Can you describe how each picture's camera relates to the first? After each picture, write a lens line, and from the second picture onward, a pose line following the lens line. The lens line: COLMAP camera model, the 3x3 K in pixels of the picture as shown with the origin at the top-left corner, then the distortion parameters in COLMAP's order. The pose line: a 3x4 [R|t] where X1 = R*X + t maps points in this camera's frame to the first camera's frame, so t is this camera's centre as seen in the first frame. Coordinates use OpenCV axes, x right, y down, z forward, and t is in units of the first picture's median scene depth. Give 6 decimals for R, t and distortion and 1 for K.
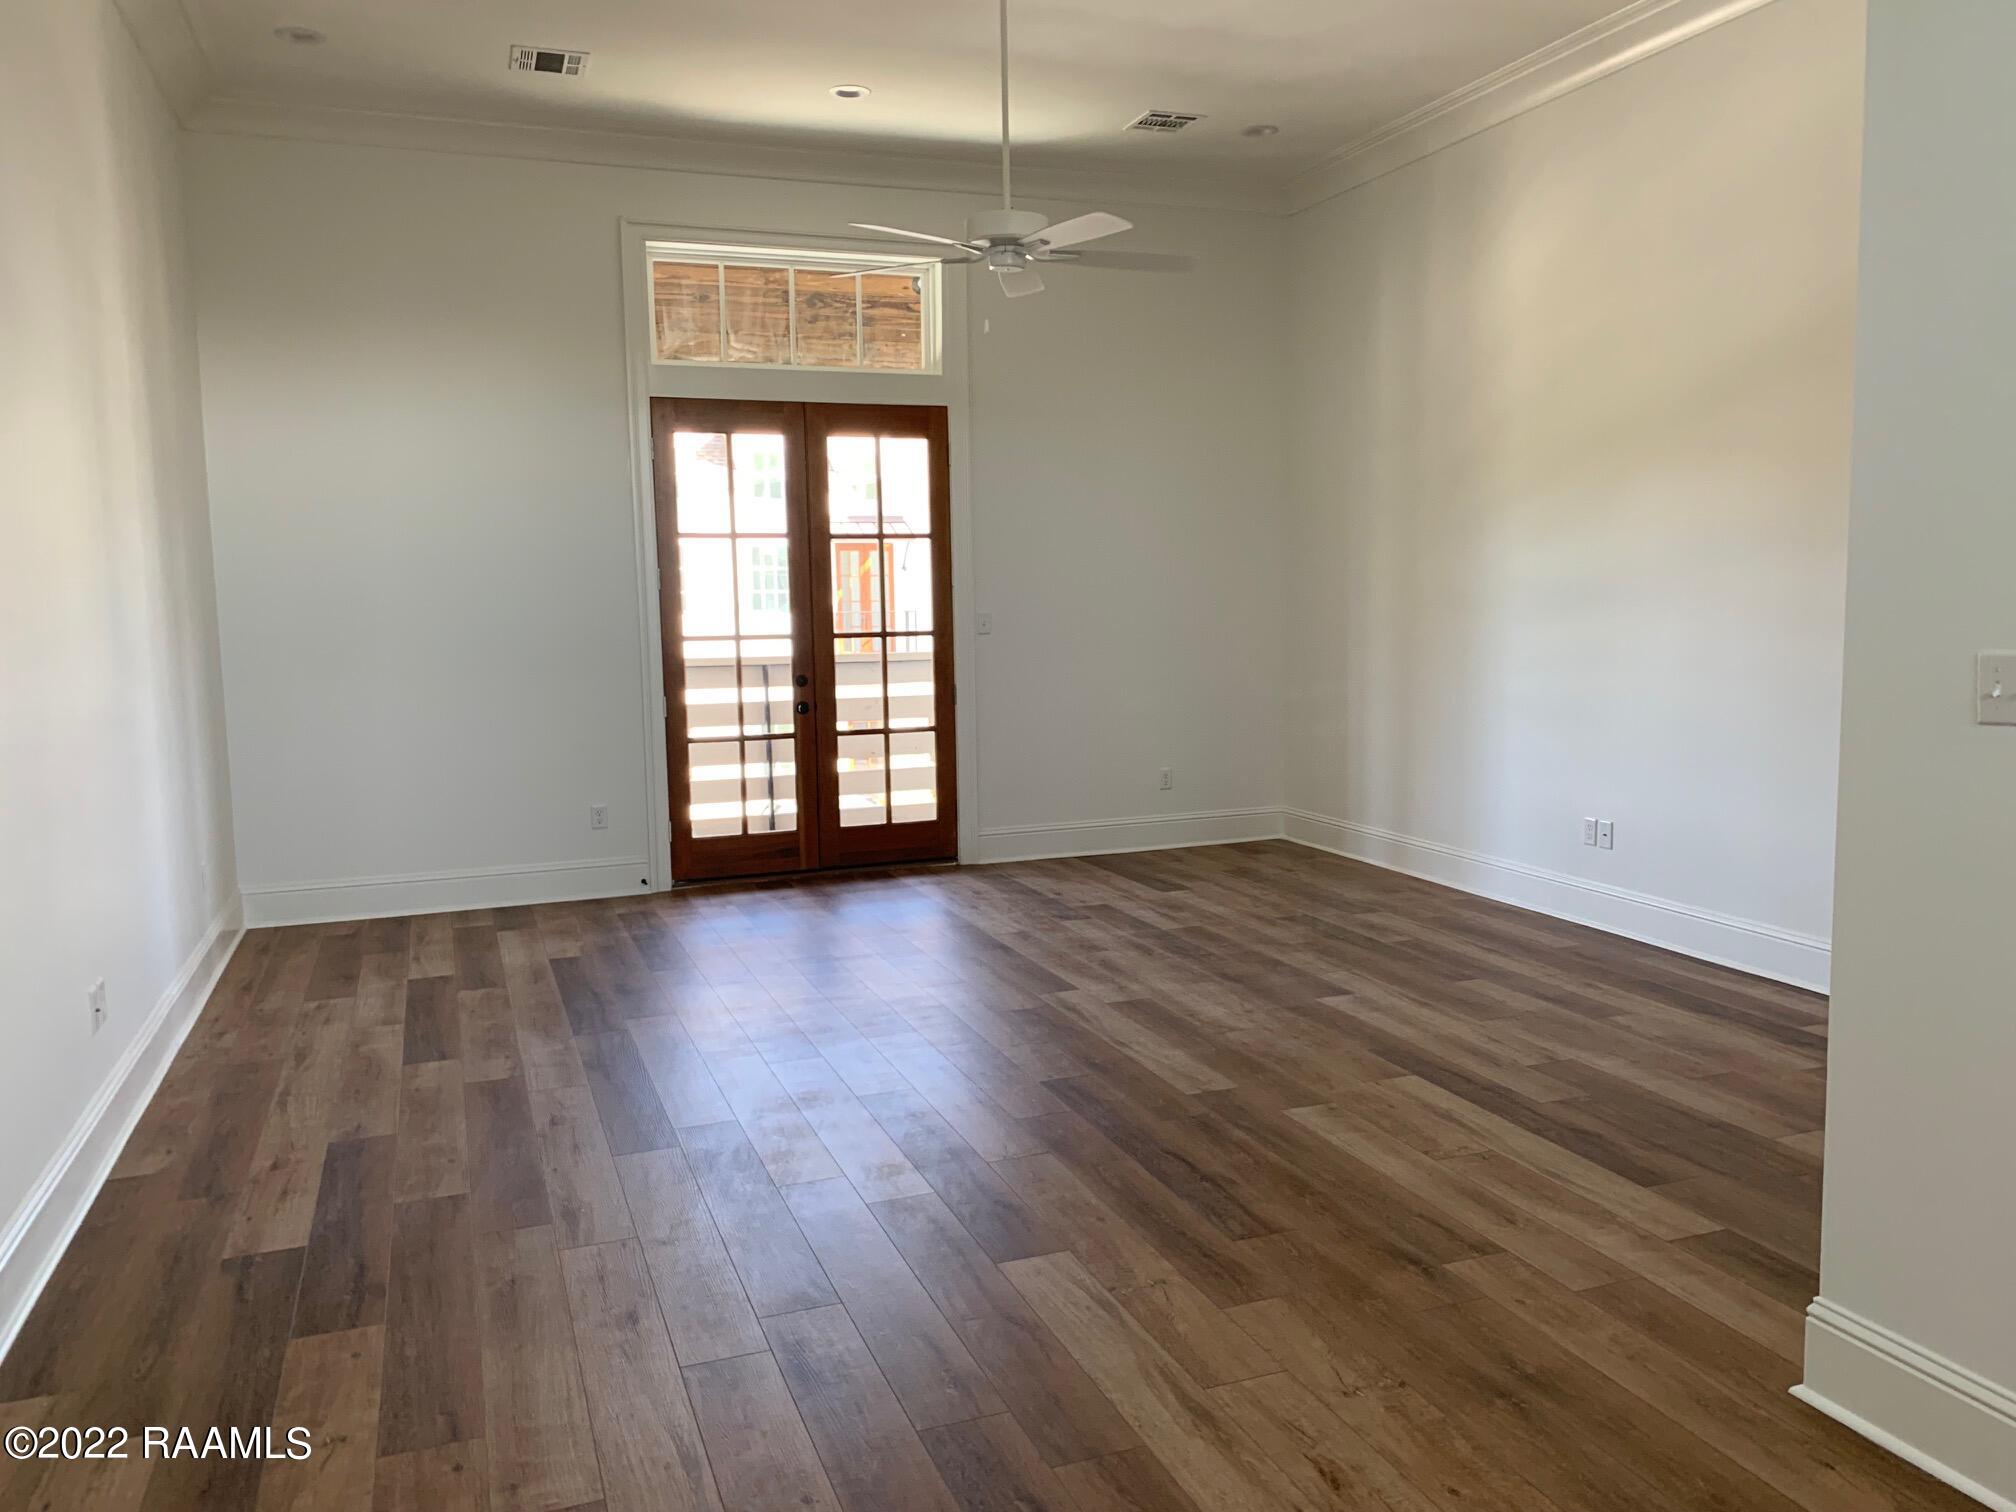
lens RADIAL K [[1549.6, 0, 1009.3], [0, 1549.6, 756.6], [0, 0, 1]] dist [0.004414, -0.002351]
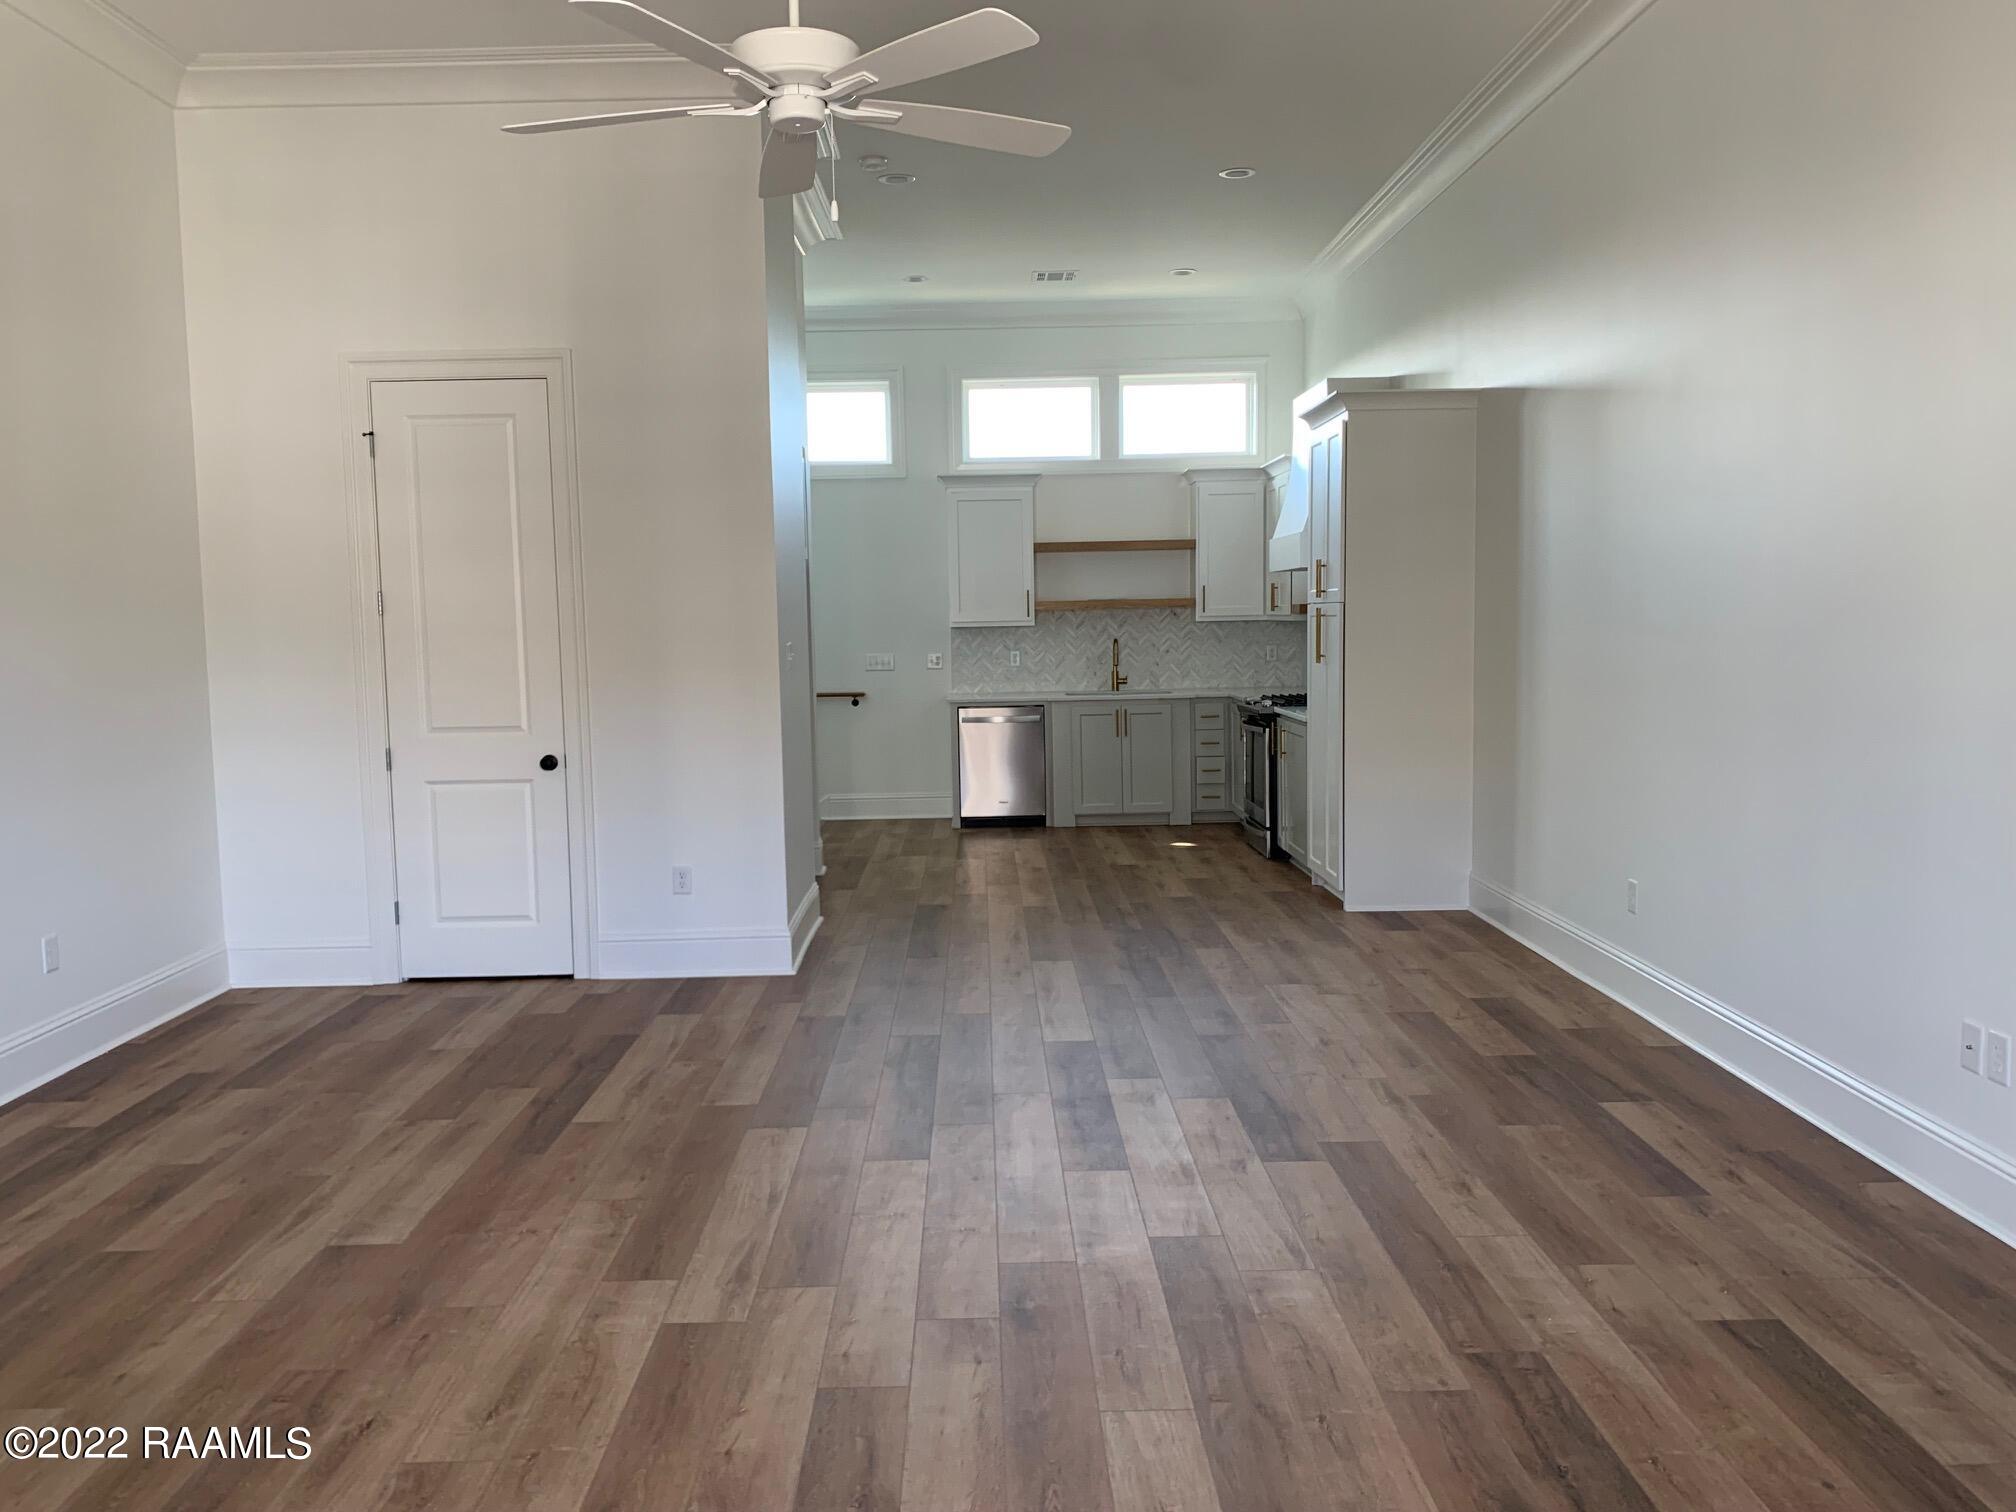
lens RADIAL K [[1549.6, 0, 1006.5], [0, 1549.6, 755.7], [0, 0, 1]] dist [0.004414, -0.002351]
pose [[-0.943941, 0.003135, 0.330099, -0.323304], [0.070715, 0.978663, 0.192919, -0.191331], [-0.322451, 0.205447, -0.924022, 1.772551]]
